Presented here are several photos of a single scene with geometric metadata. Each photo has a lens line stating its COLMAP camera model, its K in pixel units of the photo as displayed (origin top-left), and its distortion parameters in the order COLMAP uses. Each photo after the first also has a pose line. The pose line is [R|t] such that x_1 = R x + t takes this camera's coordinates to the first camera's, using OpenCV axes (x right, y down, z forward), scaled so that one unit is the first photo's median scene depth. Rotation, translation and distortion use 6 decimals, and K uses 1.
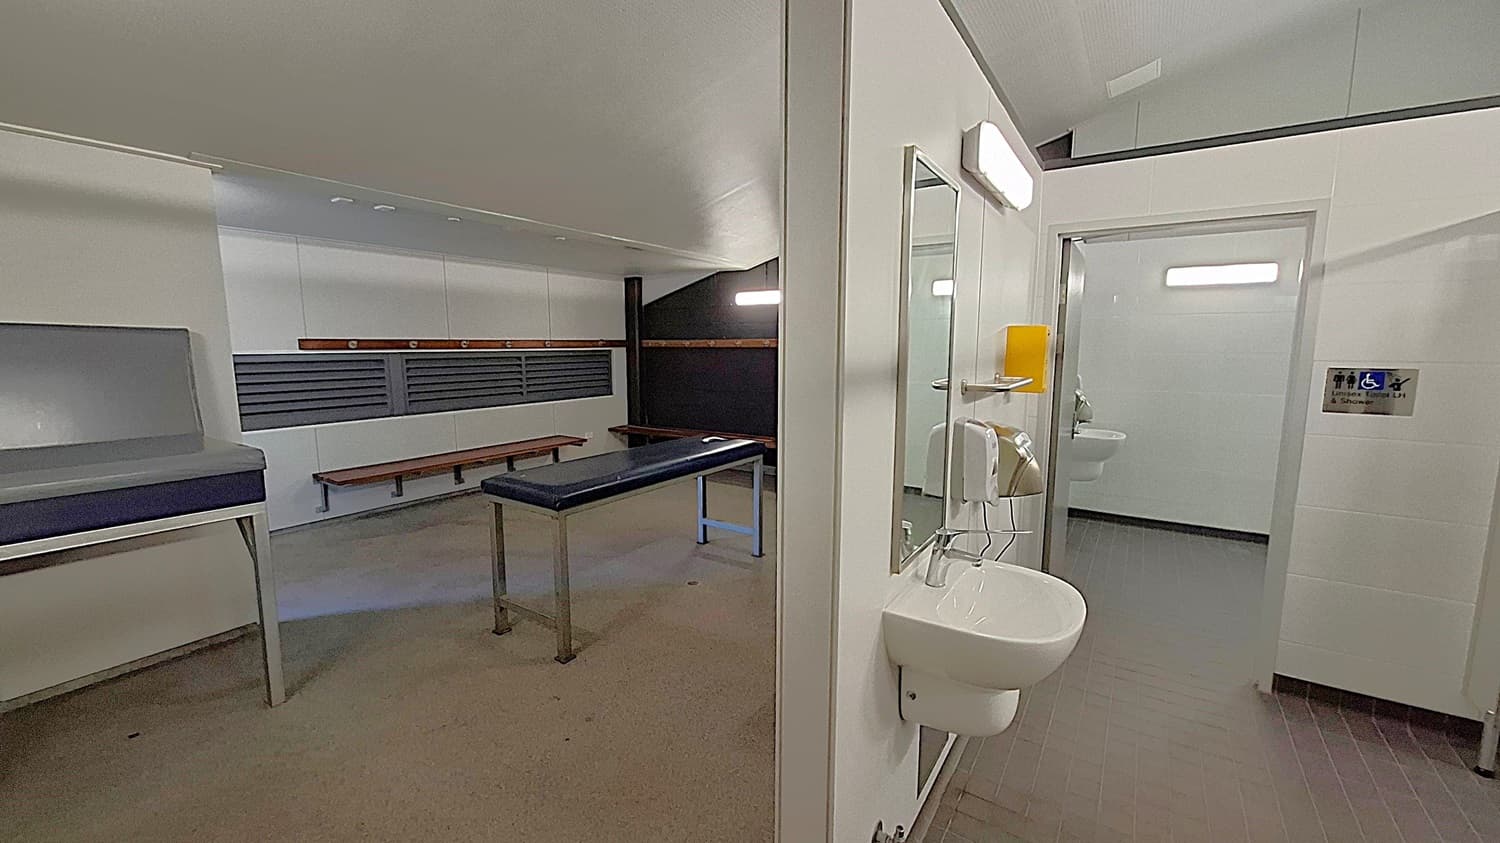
lens RADIAL K [[597.0, 0, 745.7], [0, 597.0, 419.0], [0, 0, 1]] dist [-0.003445, 0.000118]
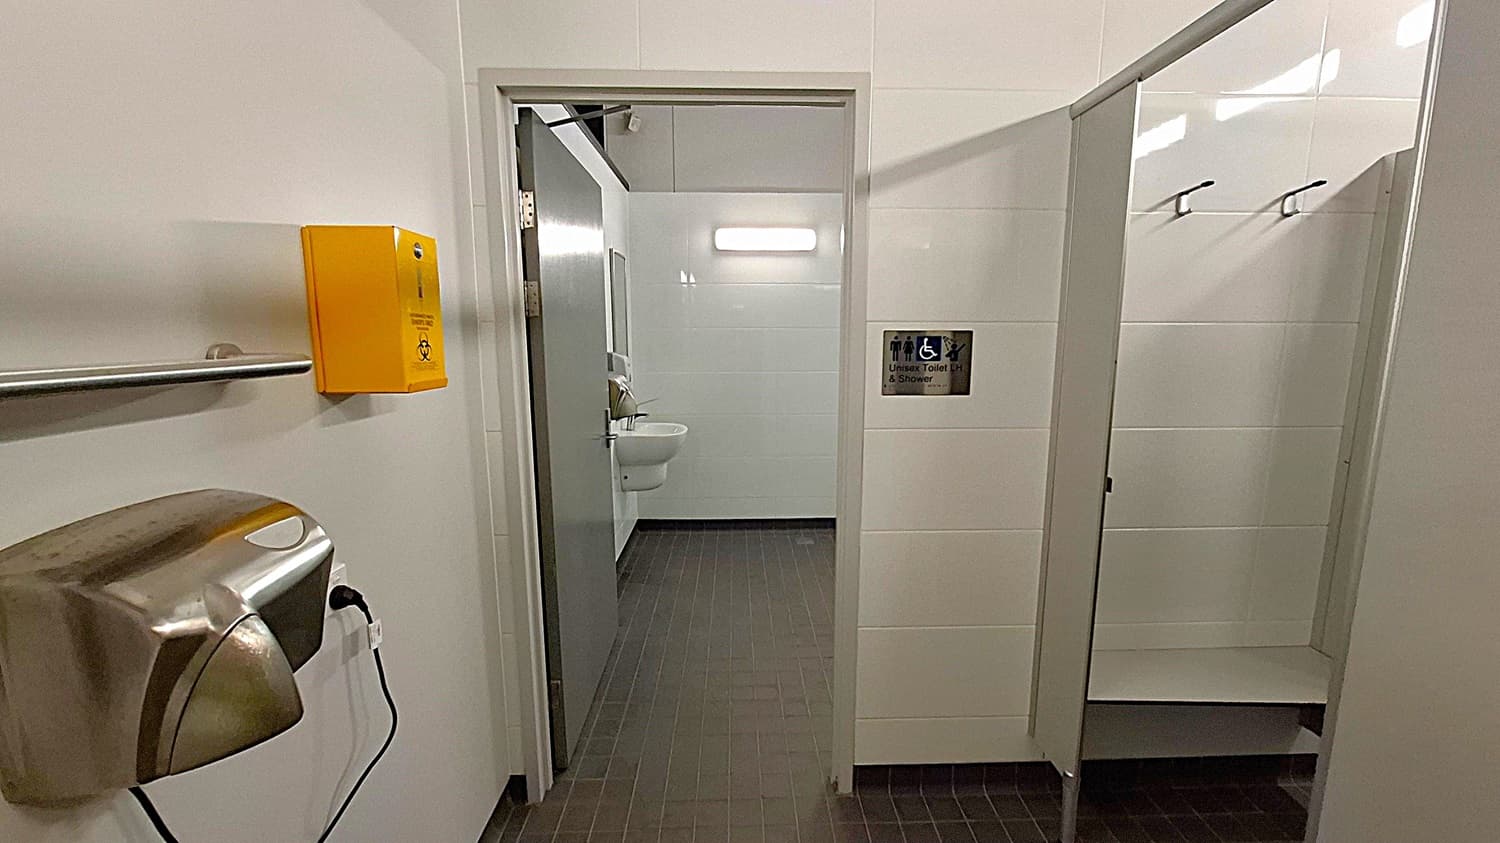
lens RADIAL K [[597.0, 0, 745.7], [0, 597.0, 419.0], [0, 0, 1]] dist [-0.003445, 0.000118]
pose [[0.820612, -0.087693, 0.564718, 0.455367], [0.077249, 0.996109, 0.042429, -0.026792], [-0.566241, 0.008806, 0.824193, 0.527609]]
